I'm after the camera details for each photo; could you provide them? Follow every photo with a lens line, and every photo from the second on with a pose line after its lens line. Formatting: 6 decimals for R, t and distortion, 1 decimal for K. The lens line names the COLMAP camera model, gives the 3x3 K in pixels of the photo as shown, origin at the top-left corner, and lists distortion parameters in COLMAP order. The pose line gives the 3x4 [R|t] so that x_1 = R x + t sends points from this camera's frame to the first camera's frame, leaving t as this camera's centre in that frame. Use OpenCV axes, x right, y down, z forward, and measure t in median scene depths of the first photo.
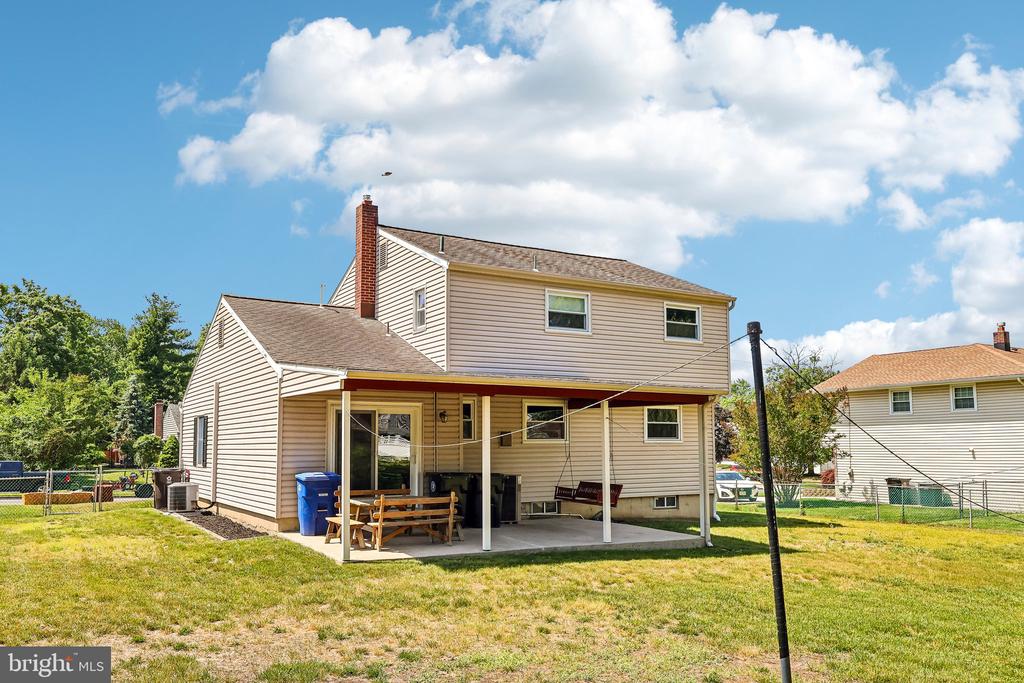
lens RADIAL K [[814.9, 0, 513.9], [0, 814.9, 373.0], [0, 0, 1]] dist [0.006291, 0.002097]
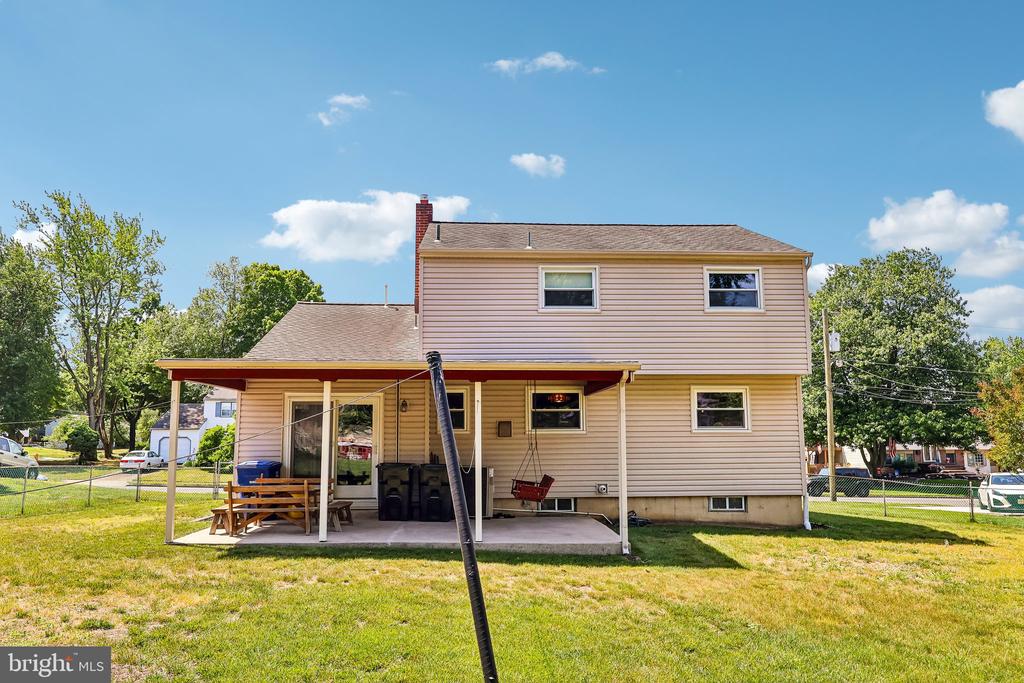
lens RADIAL K [[805.4, 0, 512.0], [0, 805.4, 341.5], [0, 0, 1]] dist [0.006042, 0.004403]
pose [[0.886354, -0.062586, -0.458758, 0.417278], [0.043222, 0.997680, -0.052599, 0.028376], [0.460986, 0.026793, 0.887003, 0.172075]]
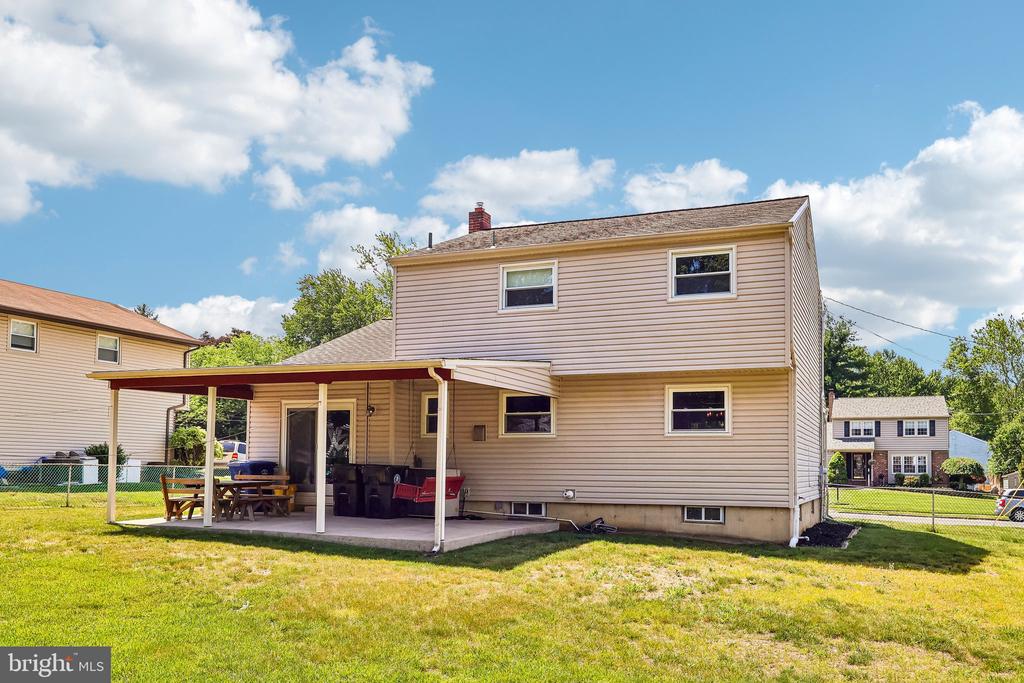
lens RADIAL K [[826.2, 0, 565.7], [0, 826.2, 431.8], [0, 0, 1]] dist [0.003125, 0.000789]
pose [[0.629207, -0.025829, -0.776808, 0.772380], [0.059065, 0.998147, 0.014654, 0.069062], [0.774990, -0.055102, 0.629567, 0.461586]]
